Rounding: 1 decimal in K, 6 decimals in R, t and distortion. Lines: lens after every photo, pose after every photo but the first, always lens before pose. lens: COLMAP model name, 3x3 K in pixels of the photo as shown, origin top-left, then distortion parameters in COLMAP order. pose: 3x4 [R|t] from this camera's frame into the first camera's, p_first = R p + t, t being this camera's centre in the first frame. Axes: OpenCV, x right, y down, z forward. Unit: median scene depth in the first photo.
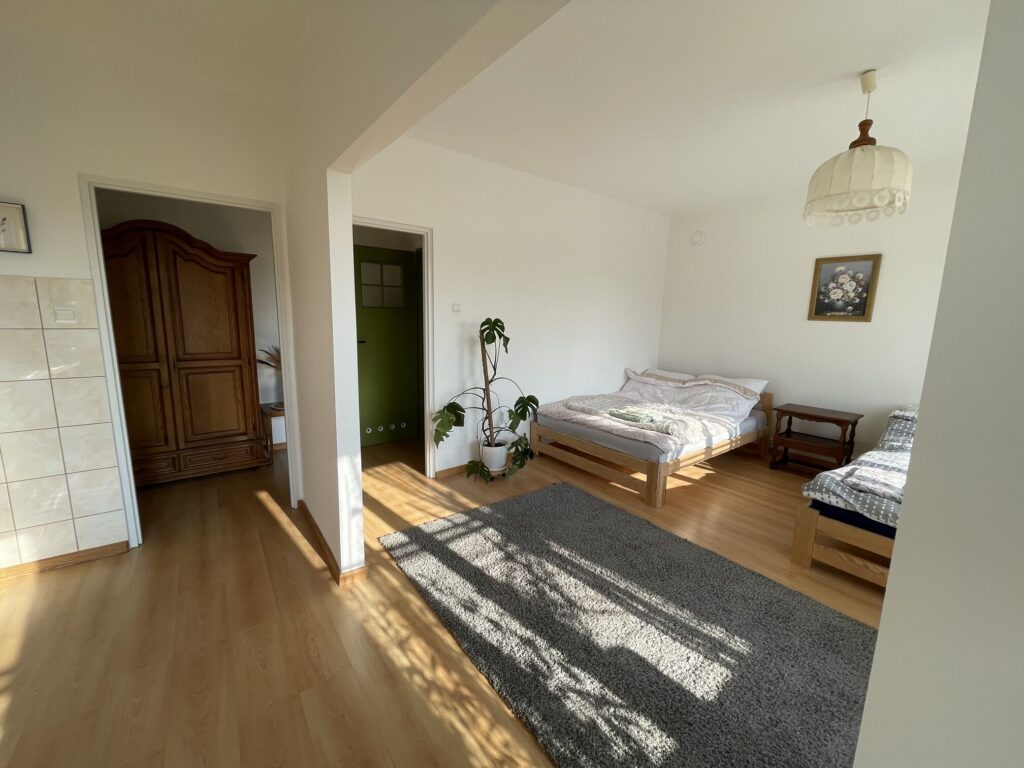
lens RADIAL K [[412.2, 0, 513.3], [0, 412.2, 381.0], [0, 0, 1]] dist [-0.002334, -0.000145]
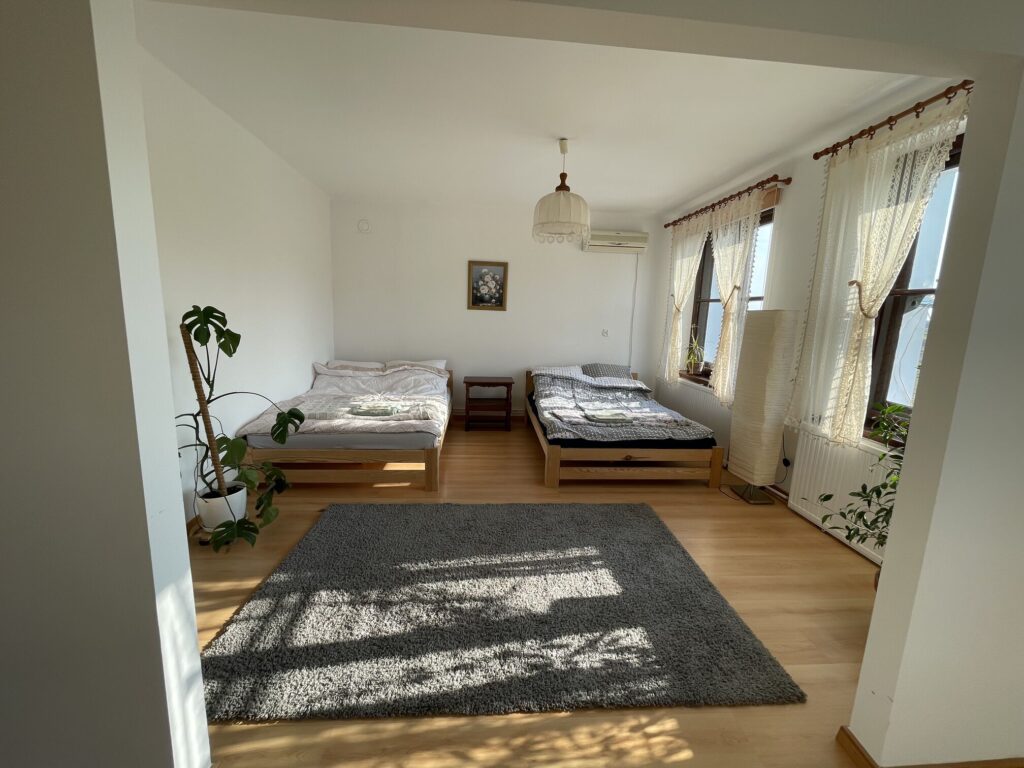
lens RADIAL K [[412.2, 0, 513.3], [0, 412.2, 381.0], [0, 0, 1]] dist [-0.002334, -0.000145]
pose [[0.548976, -0.139871, 0.824052, -0.507208], [0.112730, 0.989281, 0.092817, -0.057701], [-0.828201, 0.041941, 0.558860, 0.337997]]
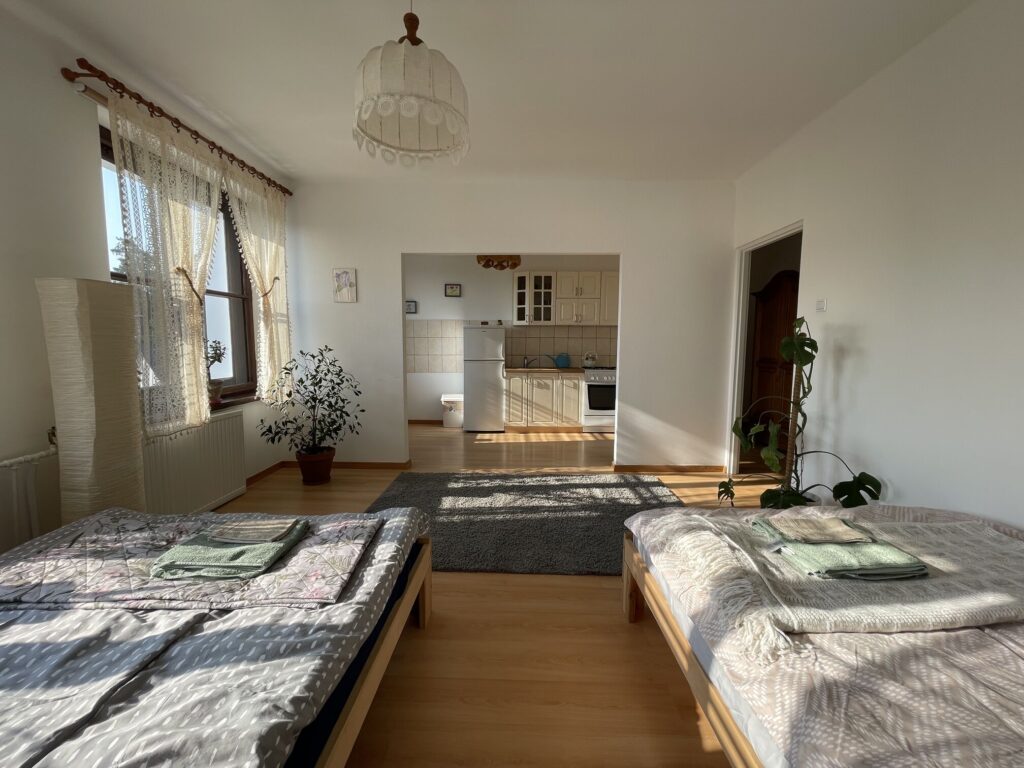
lens RADIAL K [[412.2, 0, 513.3], [0, 412.2, 381.0], [0, 0, 1]] dist [-0.002334, -0.000145]
pose [[-0.619587, 0.044020, -0.783693, 1.257488], [-0.148908, 0.973703, 0.172419, -0.141539], [0.770674, 0.223527, -0.596739, 1.606140]]
